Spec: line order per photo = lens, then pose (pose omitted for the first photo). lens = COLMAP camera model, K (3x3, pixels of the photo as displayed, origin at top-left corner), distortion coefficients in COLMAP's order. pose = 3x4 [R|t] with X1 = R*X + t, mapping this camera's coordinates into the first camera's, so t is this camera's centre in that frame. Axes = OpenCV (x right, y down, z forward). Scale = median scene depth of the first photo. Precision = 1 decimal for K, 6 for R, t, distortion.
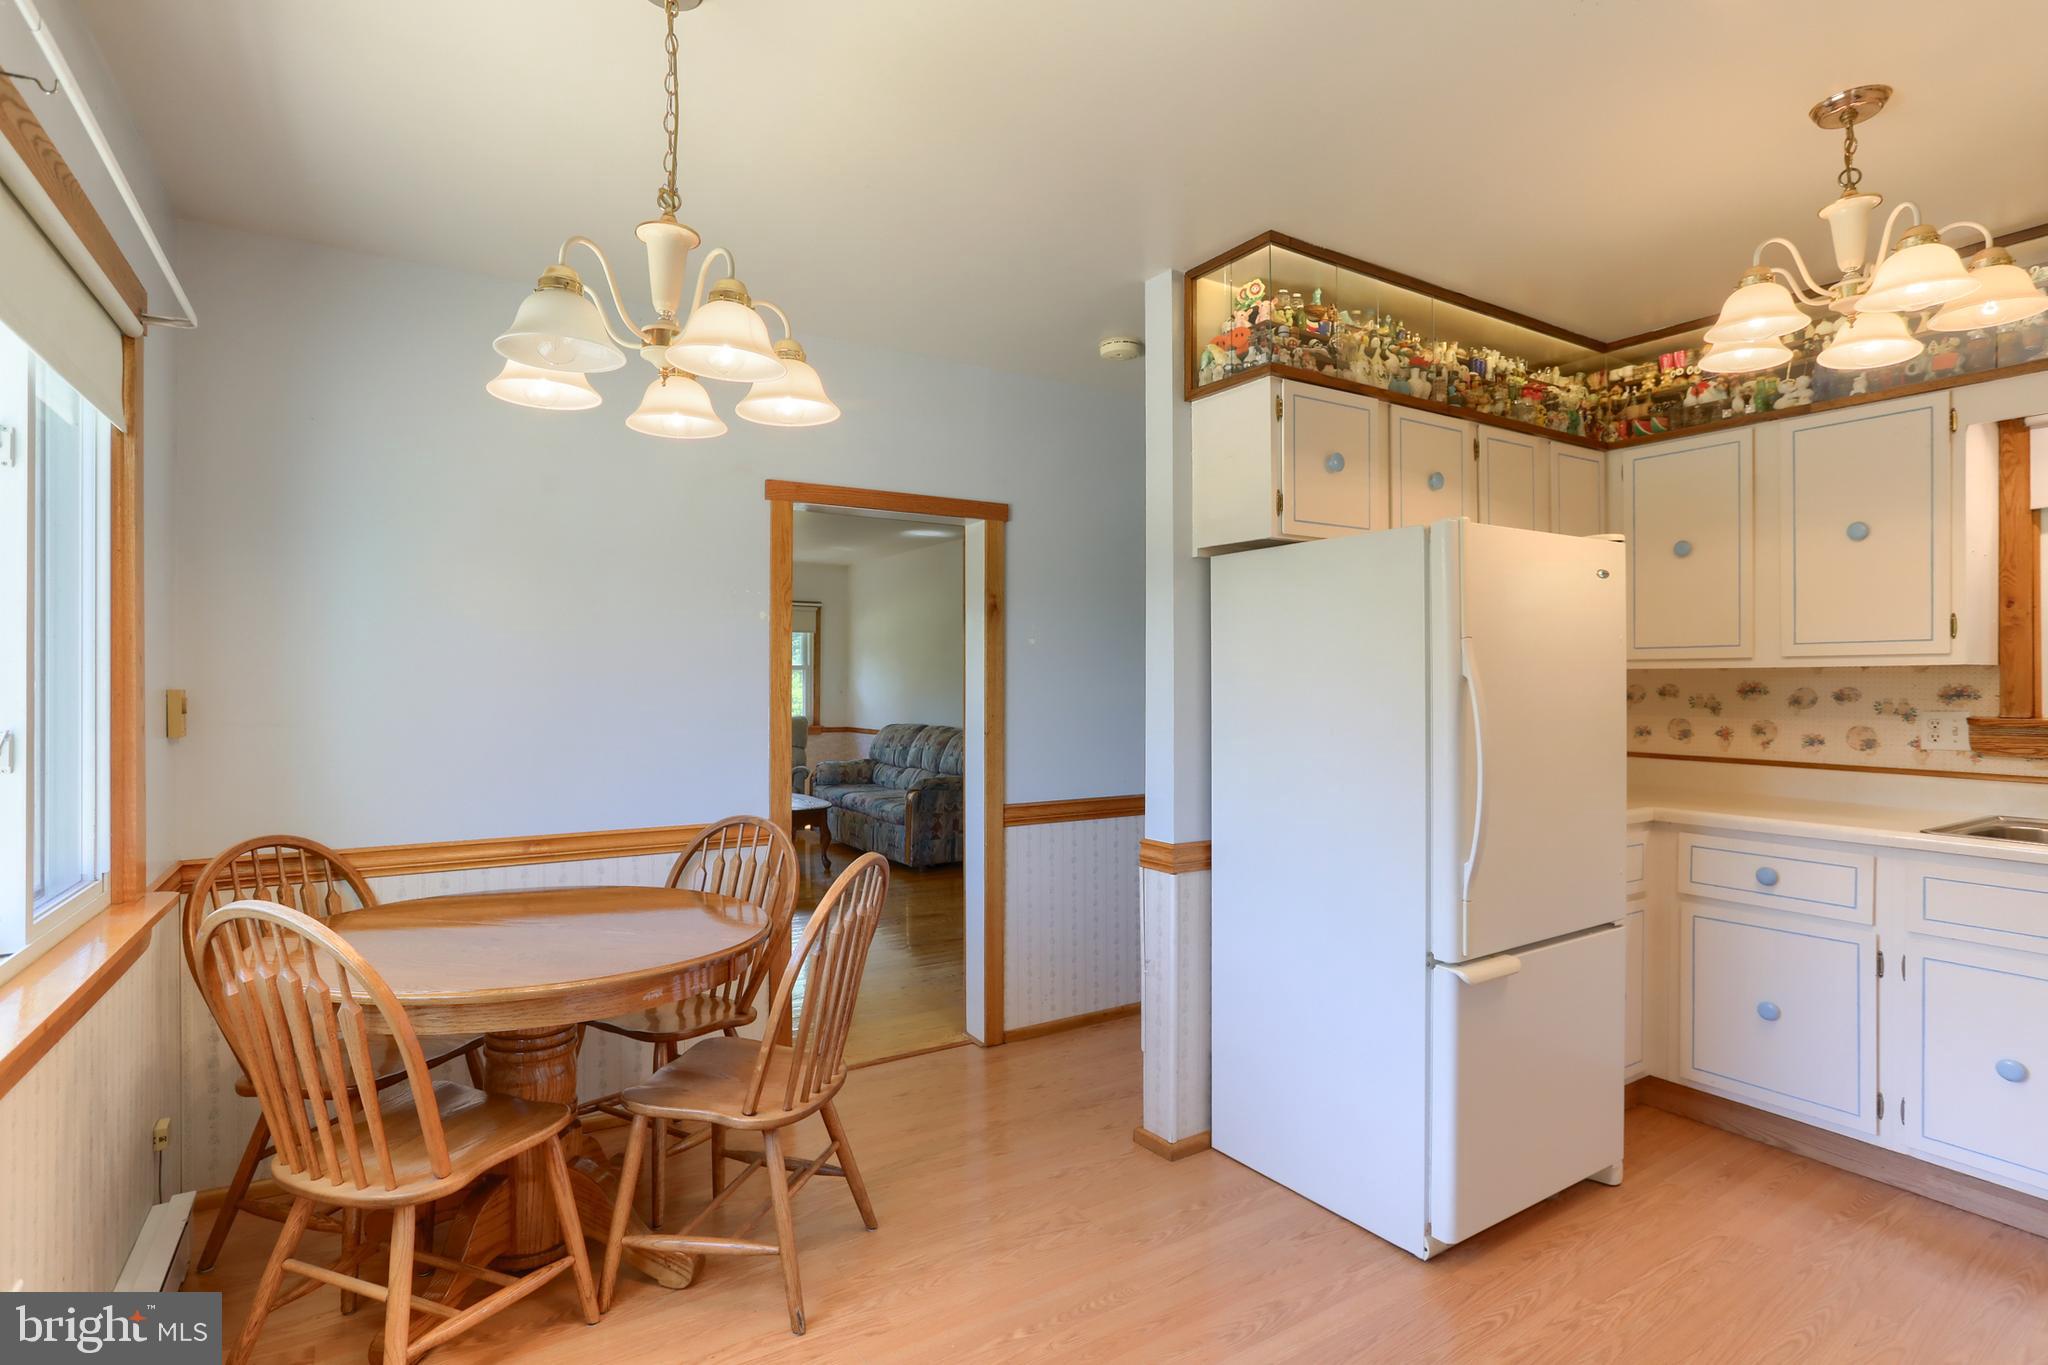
lens RADIAL K [[1011.6, 0, 1019.8], [0, 1011.6, 676.0], [0, 0, 1]] dist [-0.059526, 0.032895]
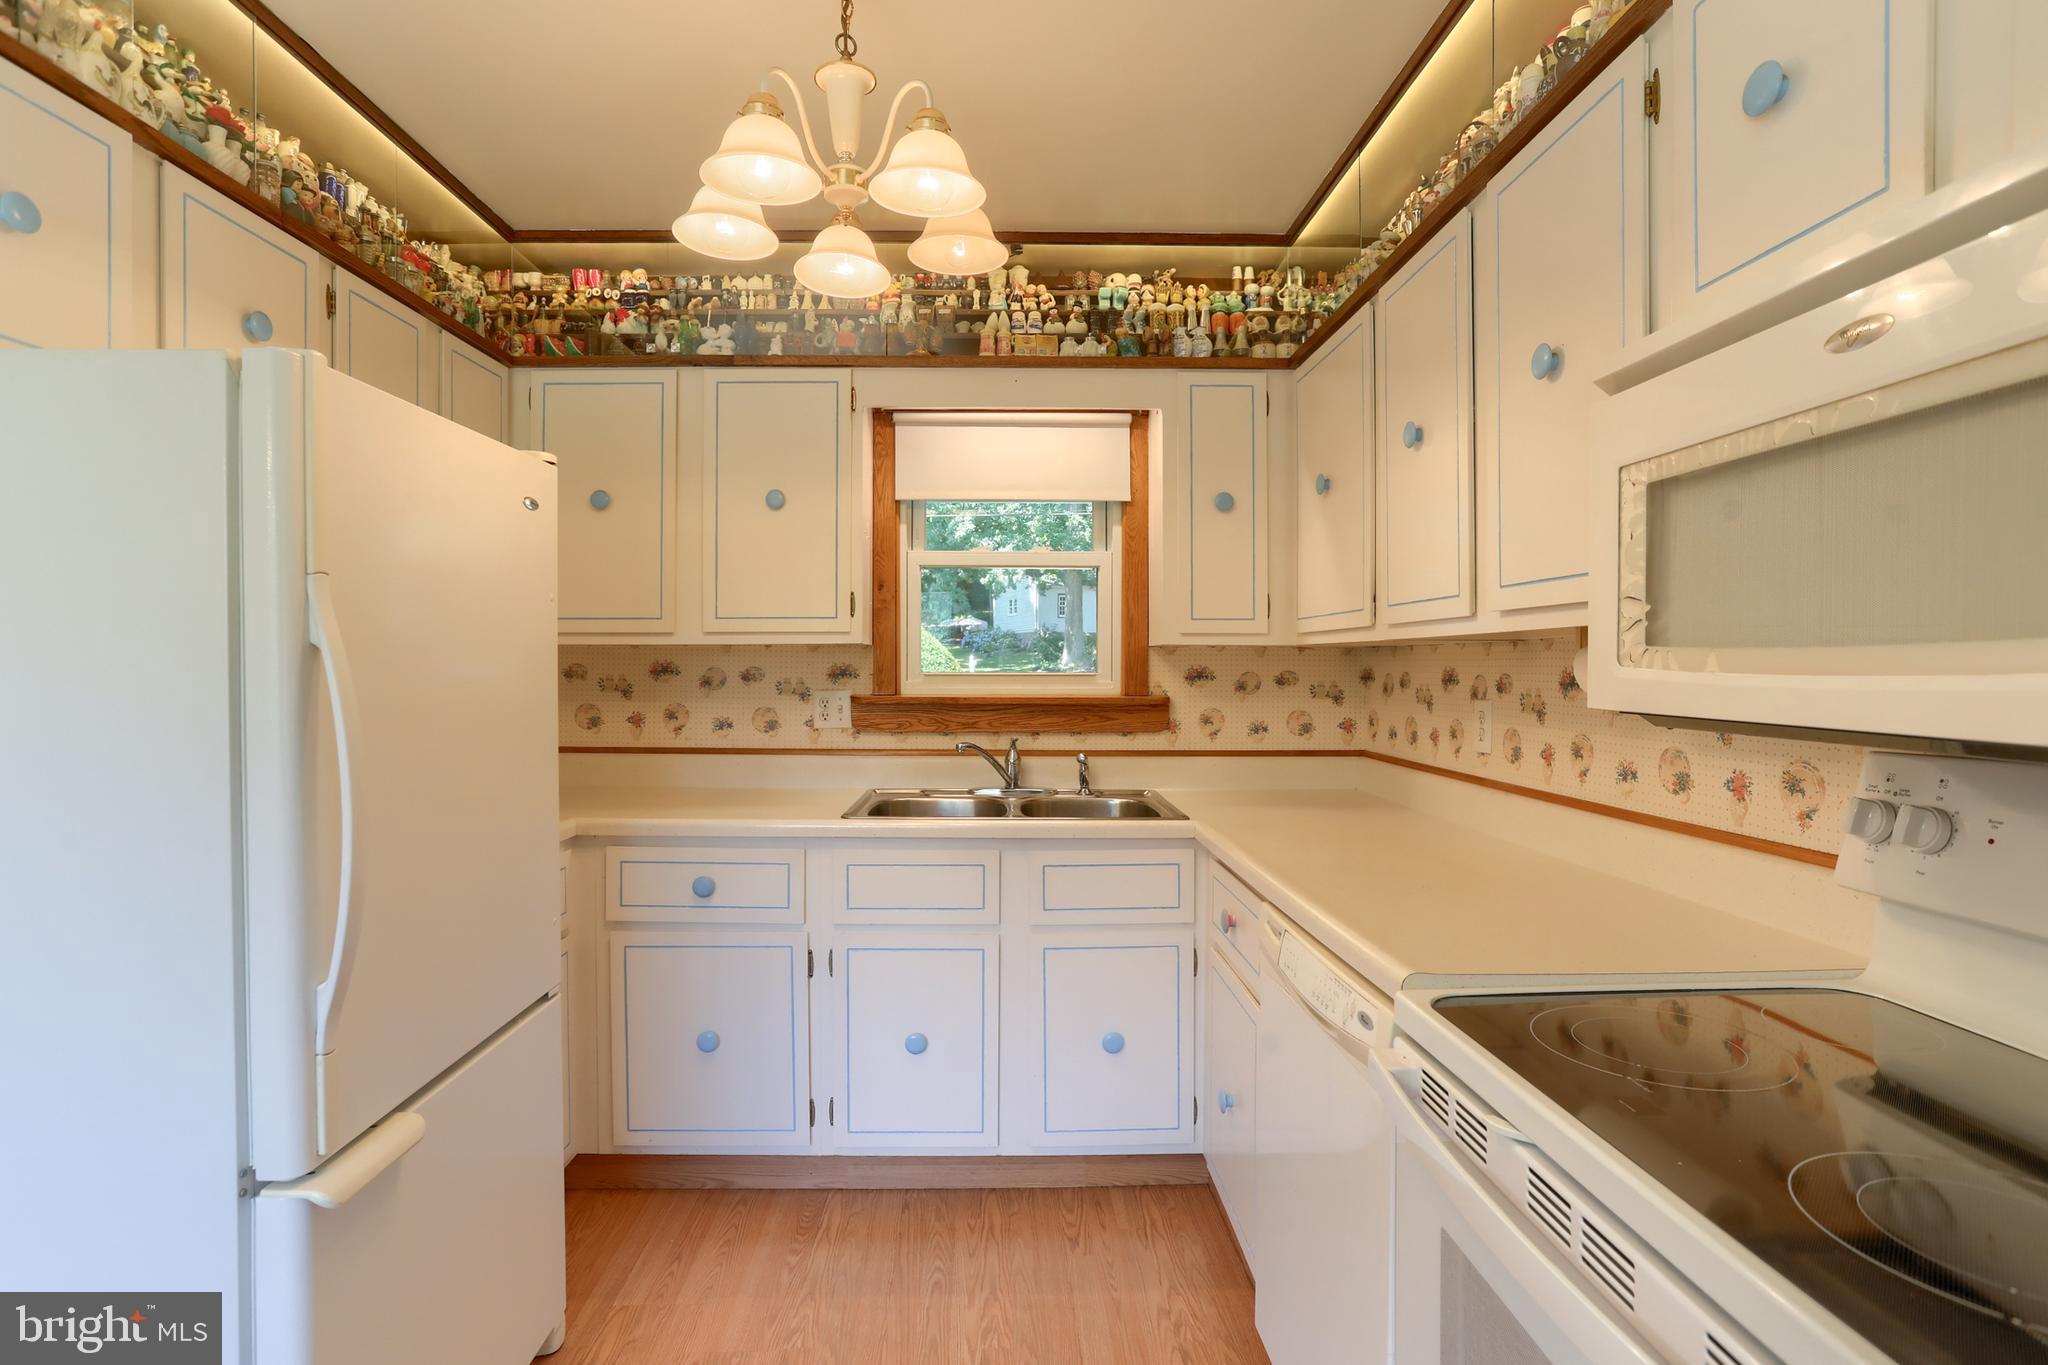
lens RADIAL K [[1011.6, 0, 1019.8], [0, 1011.6, 676.0], [0, 0, 1]] dist [-0.059526, 0.032895]
pose [[0.499955, -0.008603, 0.866009, 0.126062], [-0.005849, 0.999894, 0.013310, 0.006015], [-0.866032, -0.011720, 0.499852, 0.294871]]
